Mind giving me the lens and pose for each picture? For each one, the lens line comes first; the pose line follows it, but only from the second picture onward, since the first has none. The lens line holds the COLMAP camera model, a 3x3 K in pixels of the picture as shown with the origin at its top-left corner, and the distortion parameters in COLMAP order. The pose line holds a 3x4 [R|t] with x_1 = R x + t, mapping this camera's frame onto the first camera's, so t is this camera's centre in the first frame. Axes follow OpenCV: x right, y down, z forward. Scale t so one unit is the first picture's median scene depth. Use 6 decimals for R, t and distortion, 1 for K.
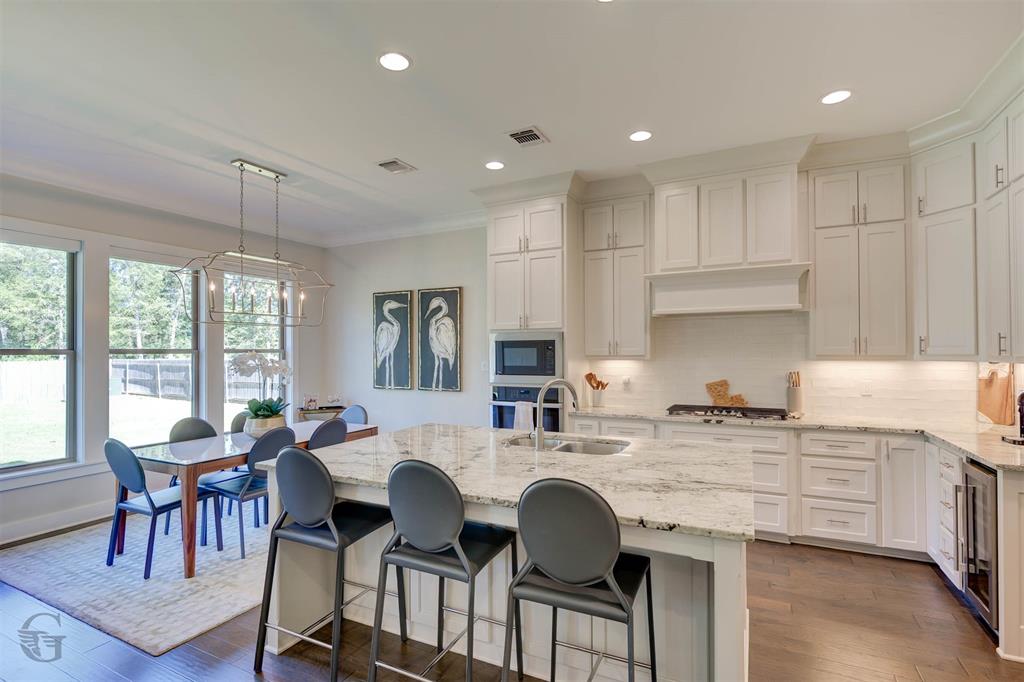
lens RADIAL K [[480.2, 0, 519.7], [0, 480.2, 347.1], [0, 0, 1]] dist [-0.005517, -0.000760]
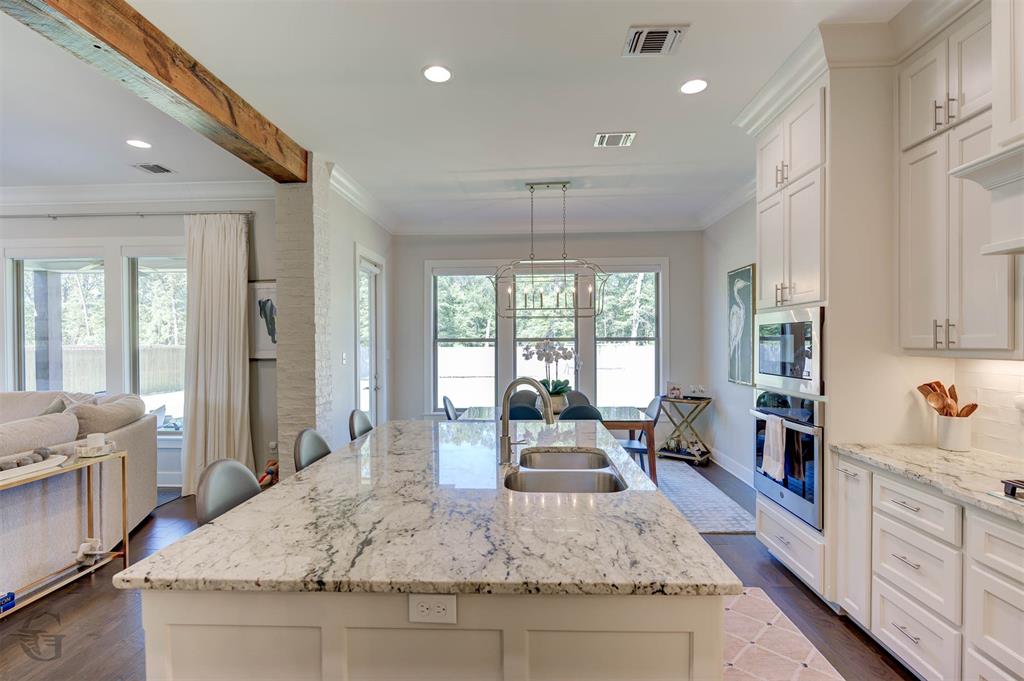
lens RADIAL K [[480.2, 0, 519.7], [0, 480.2, 346.6], [0, 0, 1]] dist [-0.005517, -0.000760]
pose [[0.410045, 0.013210, -0.911970, 0.500042], [0.011821, 0.999734, 0.019796, 0.000910], [0.911989, -0.018898, 0.409779, 0.438562]]
